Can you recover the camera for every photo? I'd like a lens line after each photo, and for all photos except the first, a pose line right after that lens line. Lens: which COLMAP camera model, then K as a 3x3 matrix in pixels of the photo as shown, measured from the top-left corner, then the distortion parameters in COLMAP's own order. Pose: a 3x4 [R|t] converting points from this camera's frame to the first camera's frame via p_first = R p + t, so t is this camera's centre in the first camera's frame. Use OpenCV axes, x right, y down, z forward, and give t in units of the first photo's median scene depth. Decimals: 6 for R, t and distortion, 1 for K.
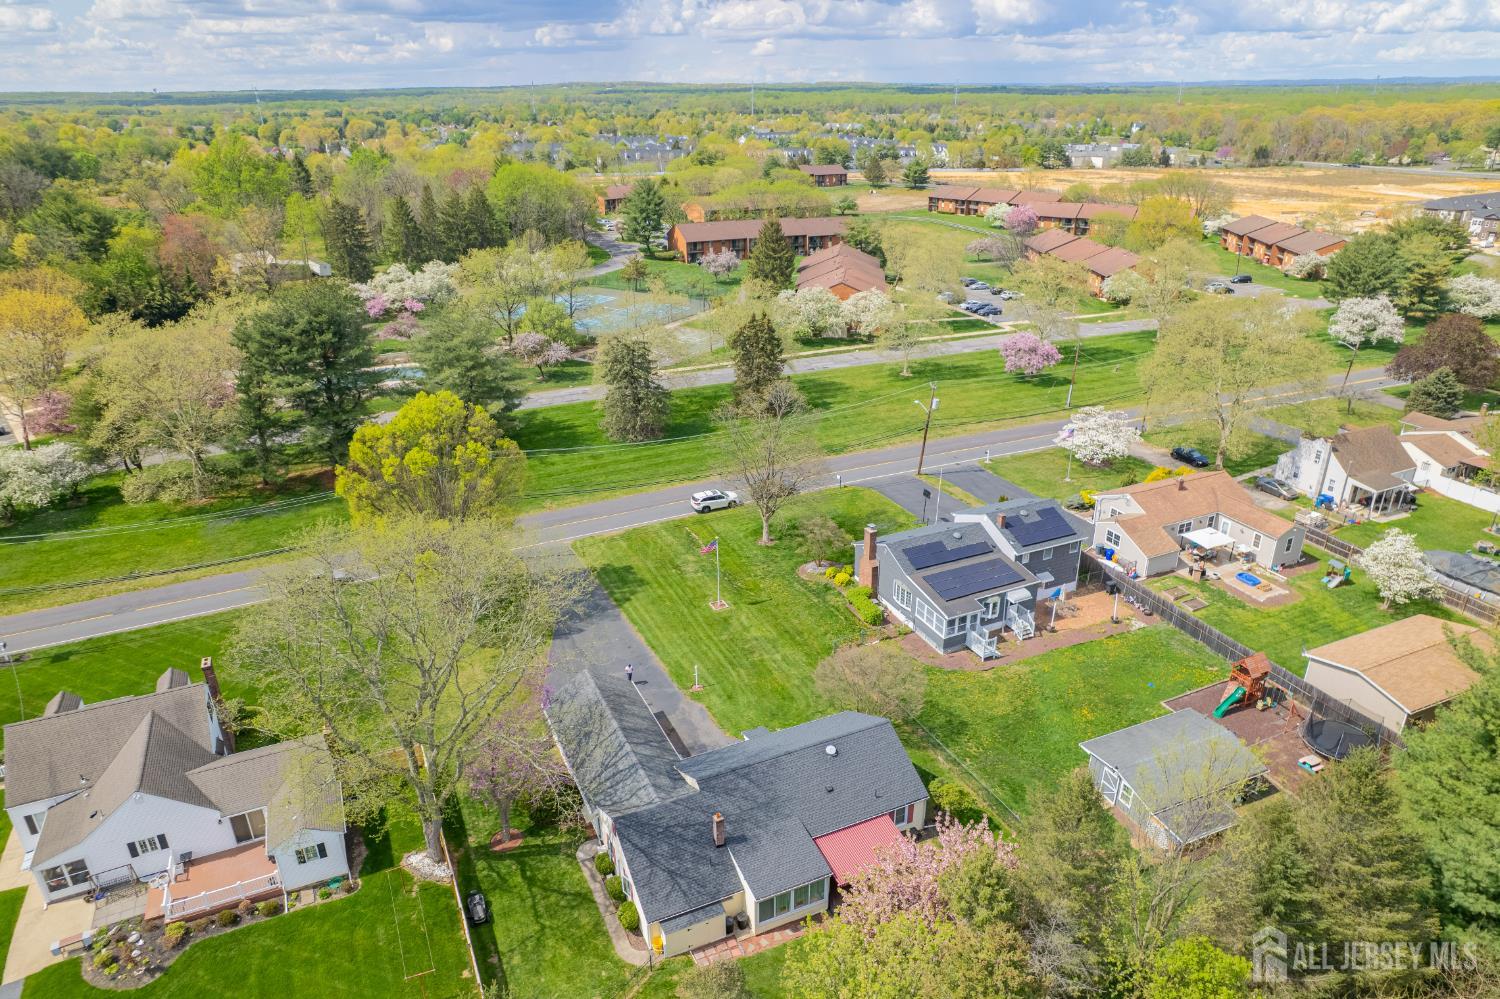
lens RADIAL K [[983.1, 0, 750.0], [0, 983.1, 499.5], [0, 0, 1]] dist [-0.069840, 0.054490]
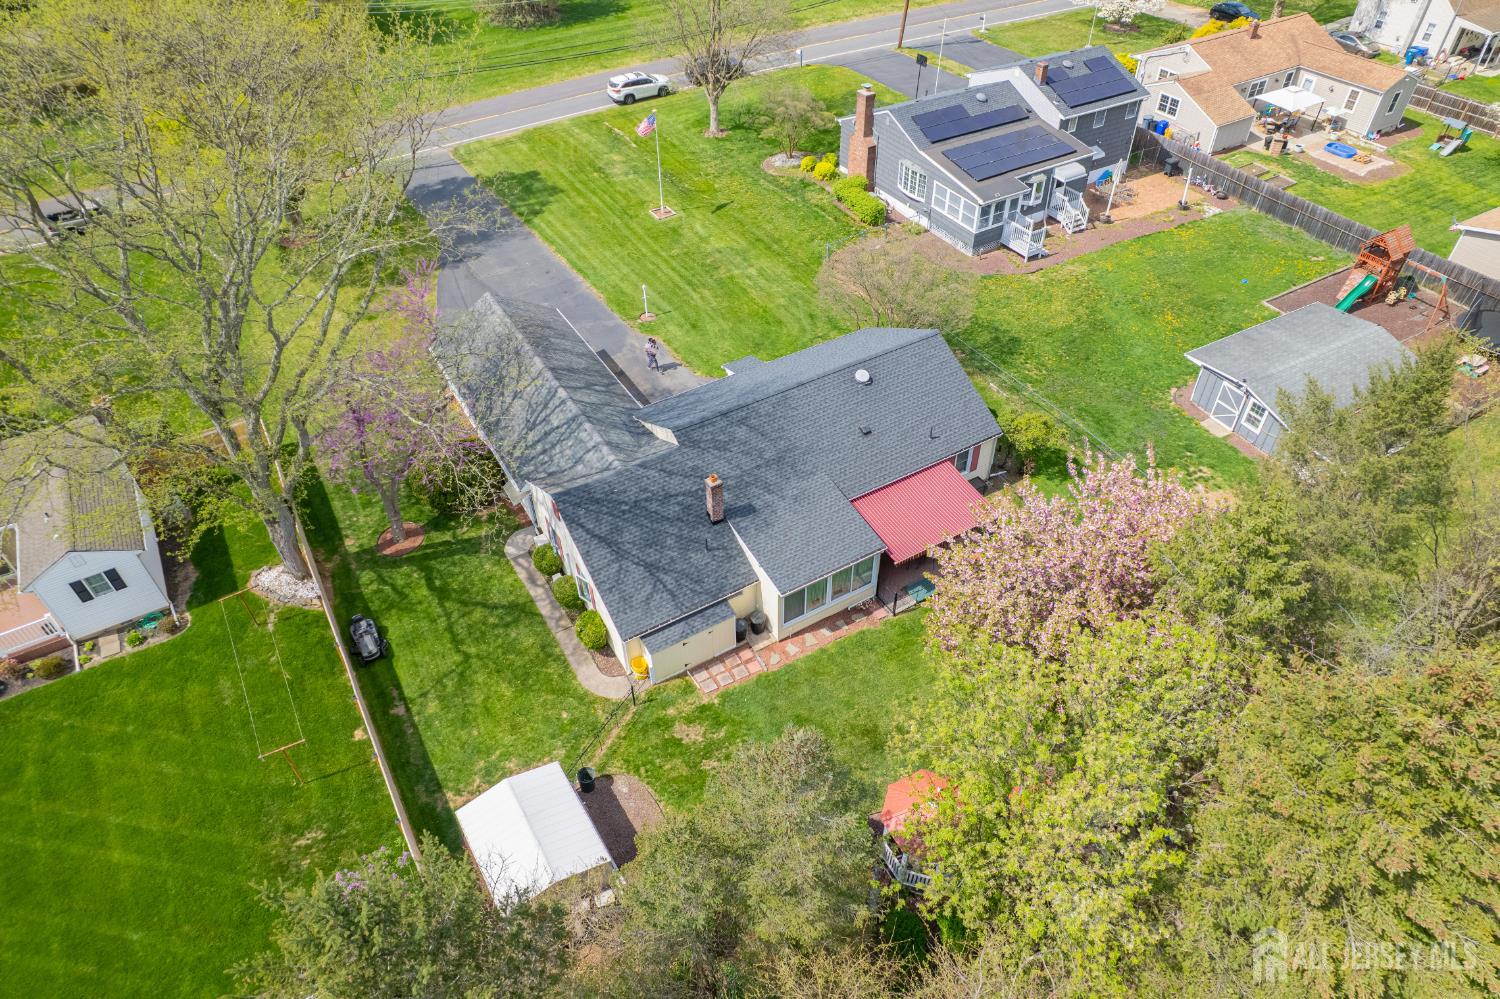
lens RADIAL K [[983.1, 0, 750.0], [0, 983.1, 499.5], [0, 0, 1]] dist [-0.069840, 0.054490]
pose [[0.994514, -0.075401, 0.072497, -0.040757], [0.048358, 0.946004, 0.320528, 0.090076], [-0.092751, -0.315264, 0.944461, 0.262524]]
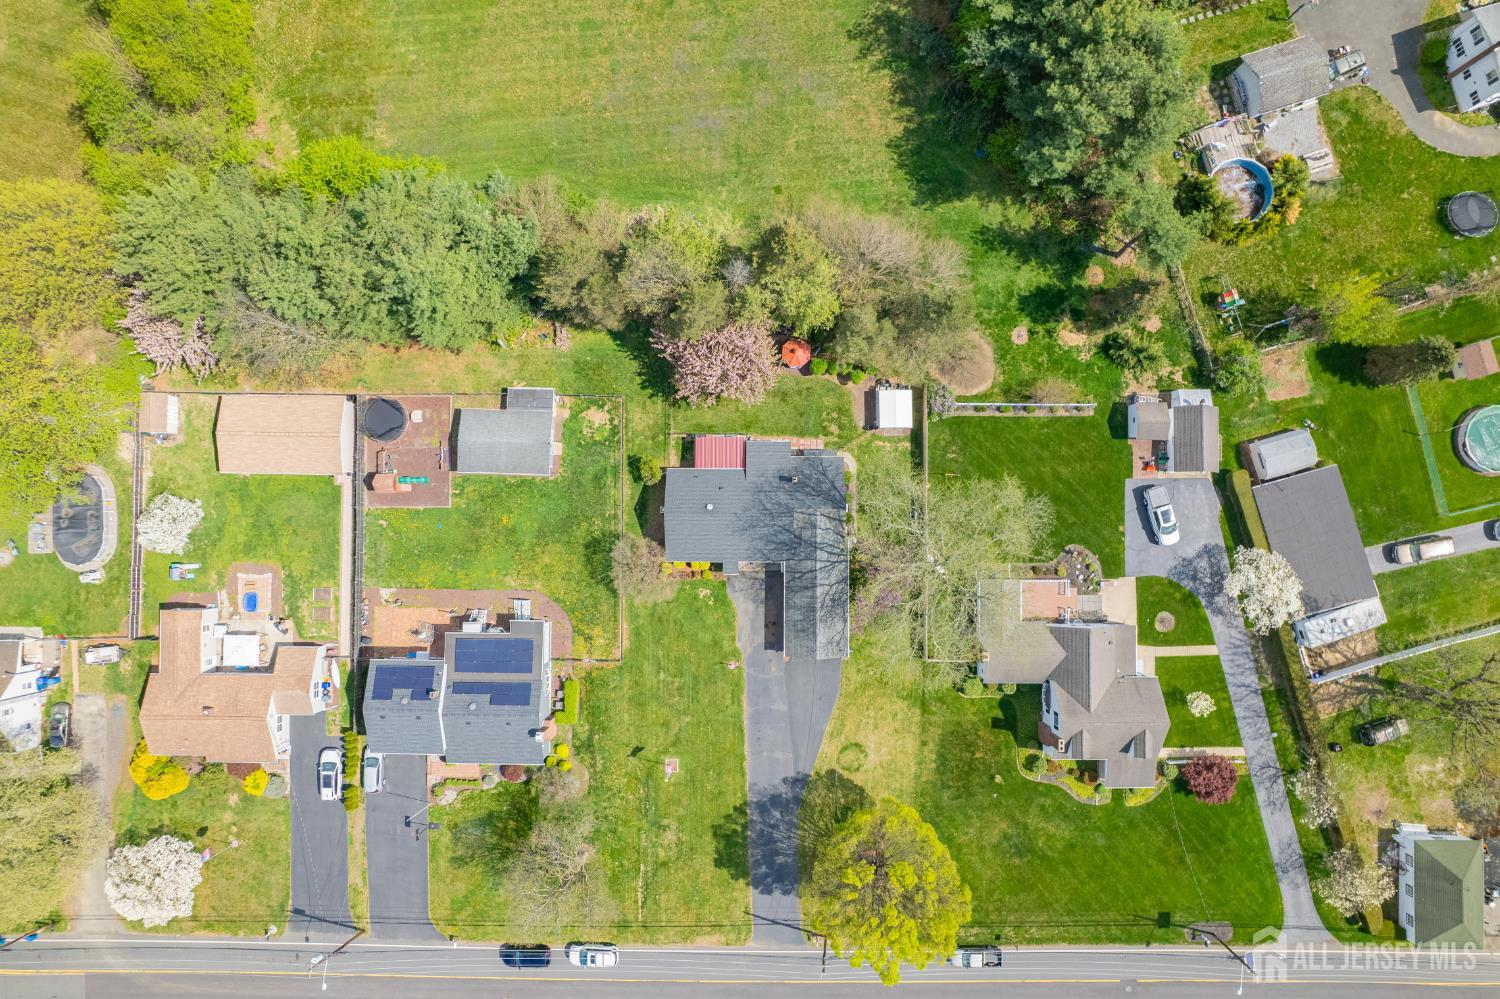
lens RADIAL K [[983.1, 0, 750.0], [0, 983.1, 499.5], [0, 0, 1]] dist [-0.069840, 0.054490]
pose [[-0.906986, -0.420131, 0.029443, -0.018394], [0.171643, -0.304895, 0.936791, -1.025005], [-0.384598, 0.854710, 0.348647, 0.300570]]
